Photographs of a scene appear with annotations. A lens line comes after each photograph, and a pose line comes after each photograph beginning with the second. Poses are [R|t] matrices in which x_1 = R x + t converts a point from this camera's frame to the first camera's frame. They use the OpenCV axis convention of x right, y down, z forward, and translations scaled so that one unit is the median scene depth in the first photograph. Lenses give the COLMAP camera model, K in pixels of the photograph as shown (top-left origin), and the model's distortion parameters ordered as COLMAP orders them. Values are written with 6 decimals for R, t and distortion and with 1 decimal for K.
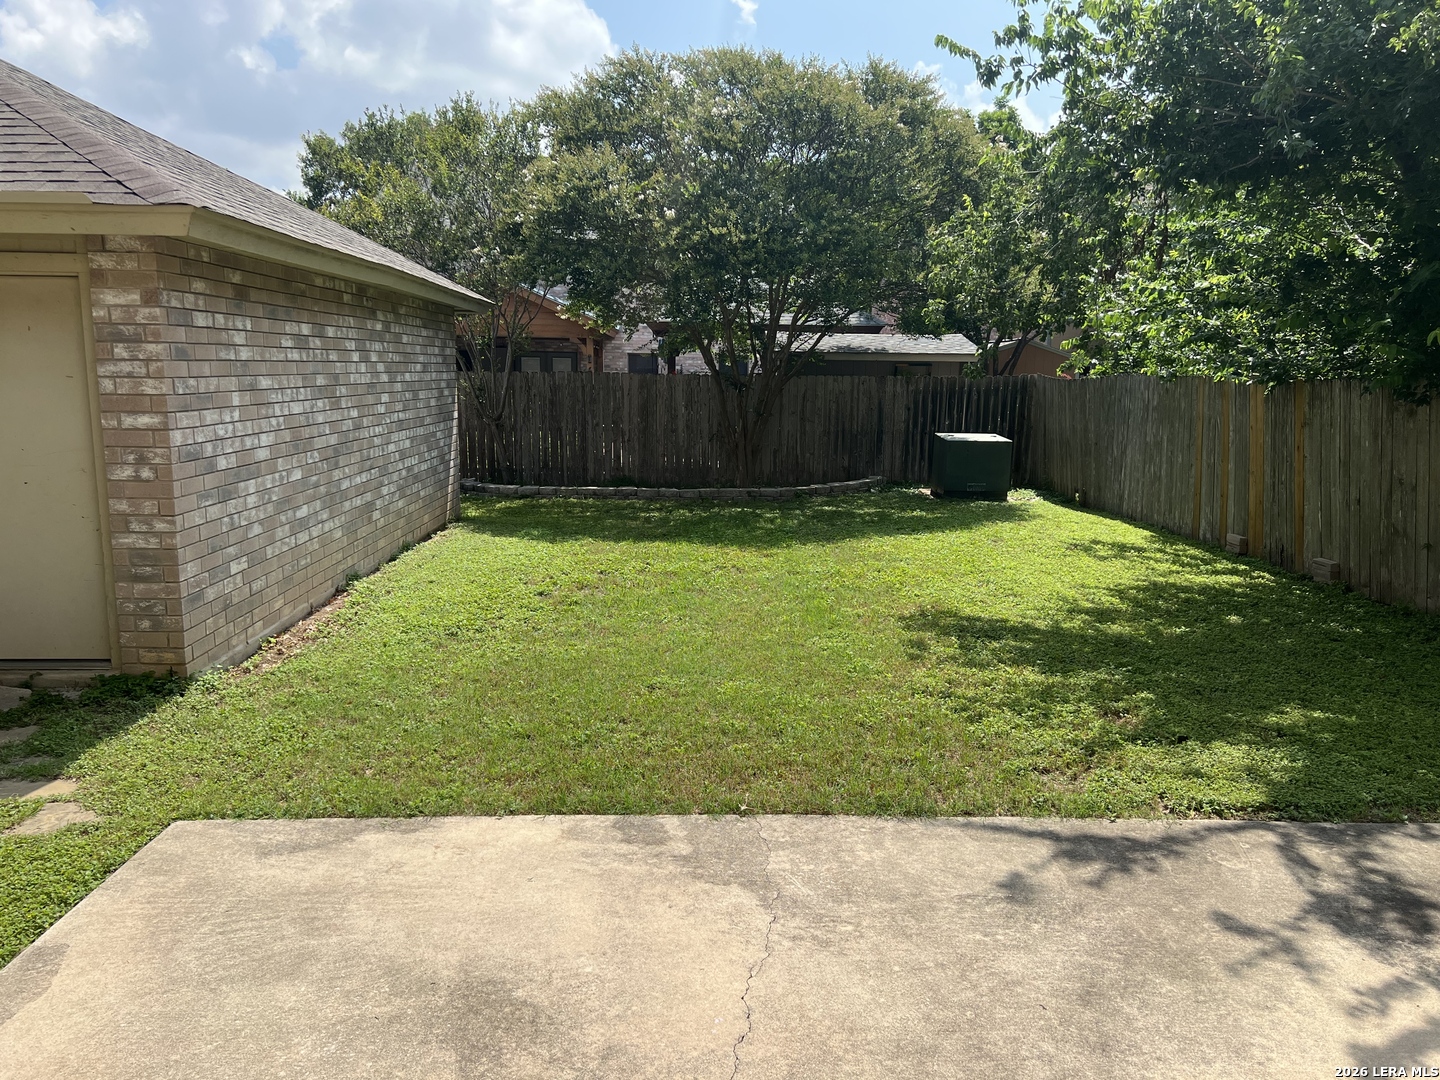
lens RADIAL K [[1080.0, 0, 716.6], [0, 1080.0, 541.5], [0, 0, 1]] dist [0.023140, -0.015480]
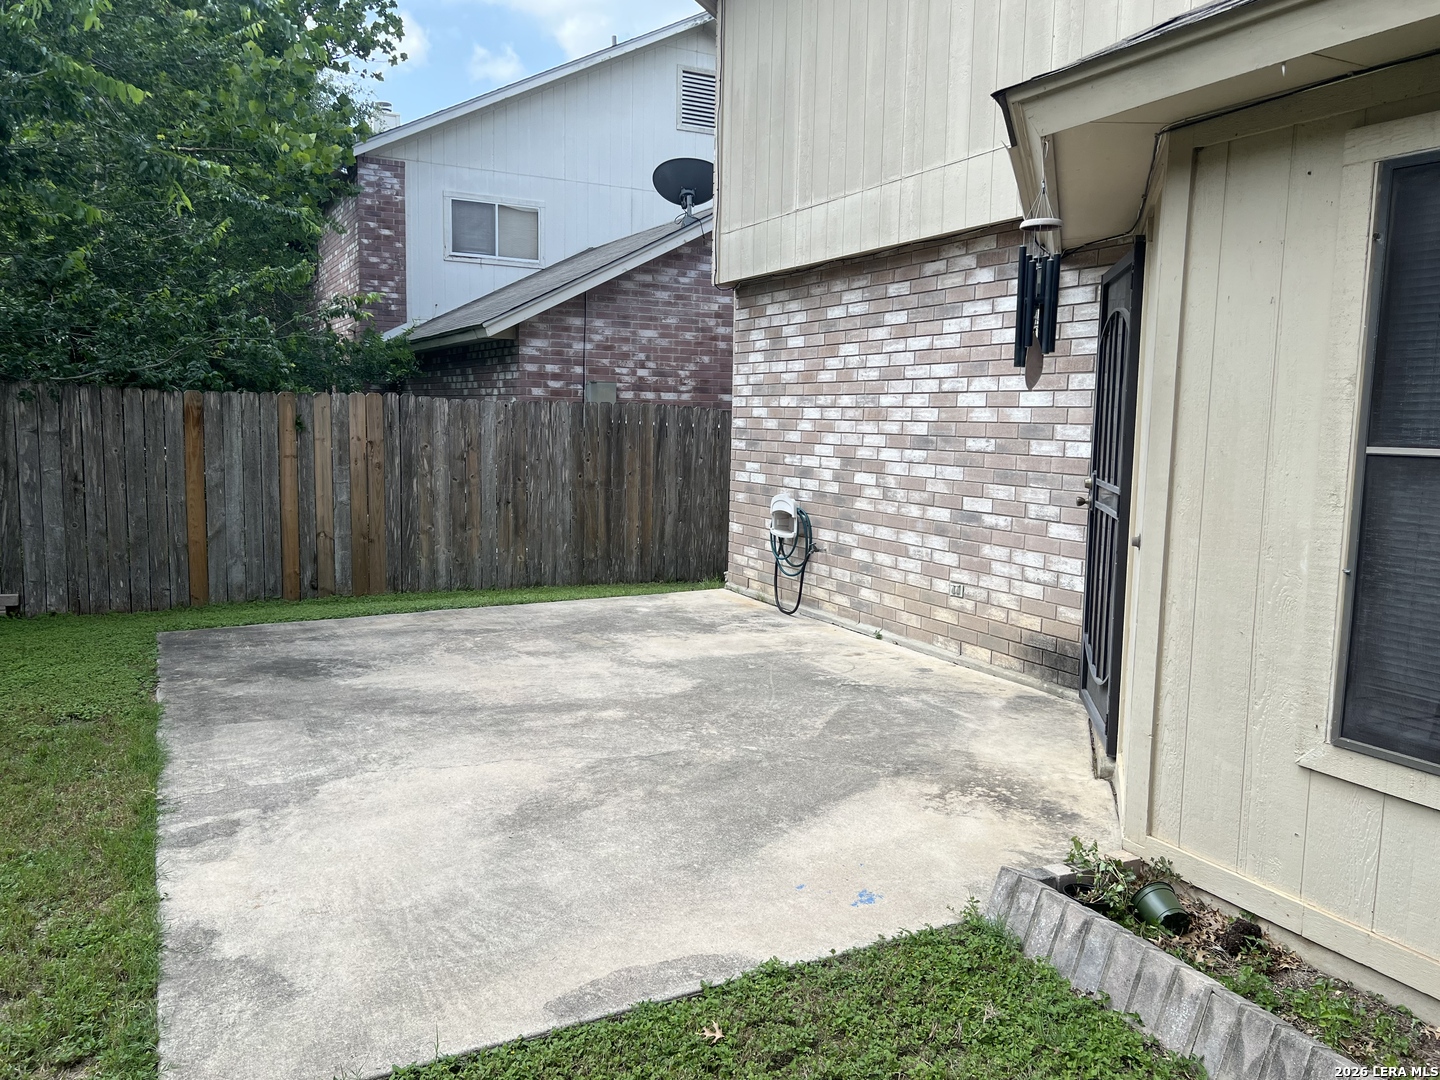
lens RADIAL K [[1080.0, 0, 716.7], [0, 1080.0, 537.0], [0, 0, 1]] dist [0.023140, -0.015480]
pose [[-0.423543, -0.126089, 0.897058, -0.773210], [0.117585, 0.974236, 0.192454, -0.091879], [-0.898212, 0.186993, -0.397805, 0.630206]]
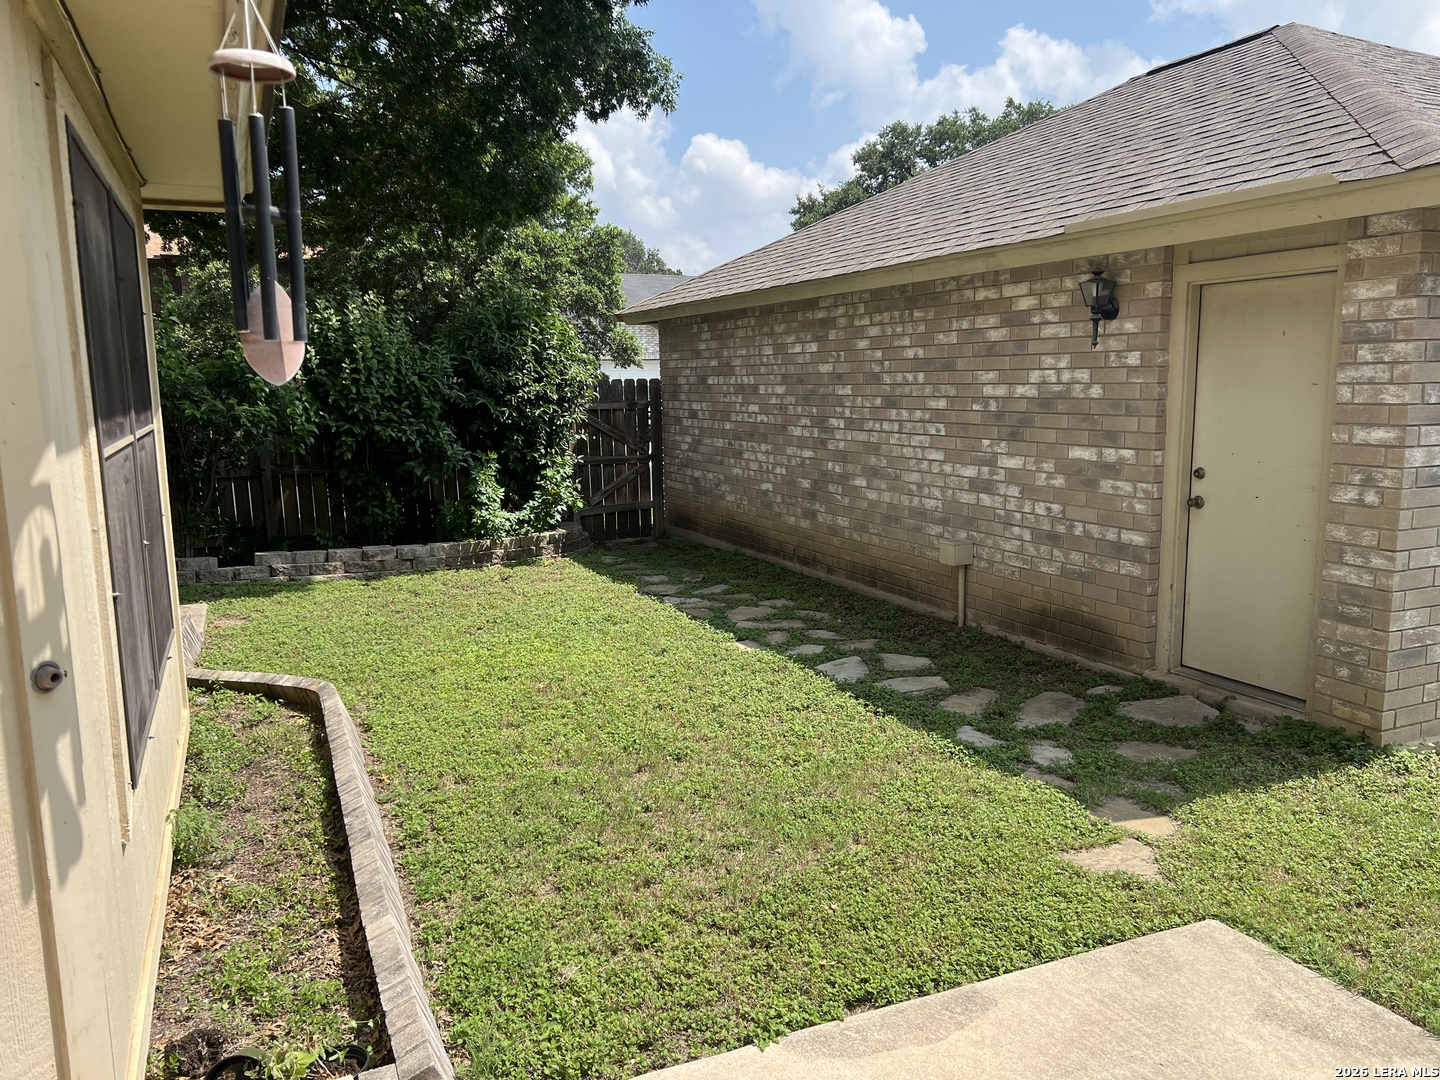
lens RADIAL K [[1080.0, 0, 716.6], [0, 1080.0, 547.9], [0, 0, 1]] dist [0.023140, -0.015480]
pose [[0.382725, 0.126576, -0.915150, 0.058105], [-0.125180, 0.988540, 0.084375, -0.032417], [0.915342, 0.082266, 0.394184, 0.210006]]
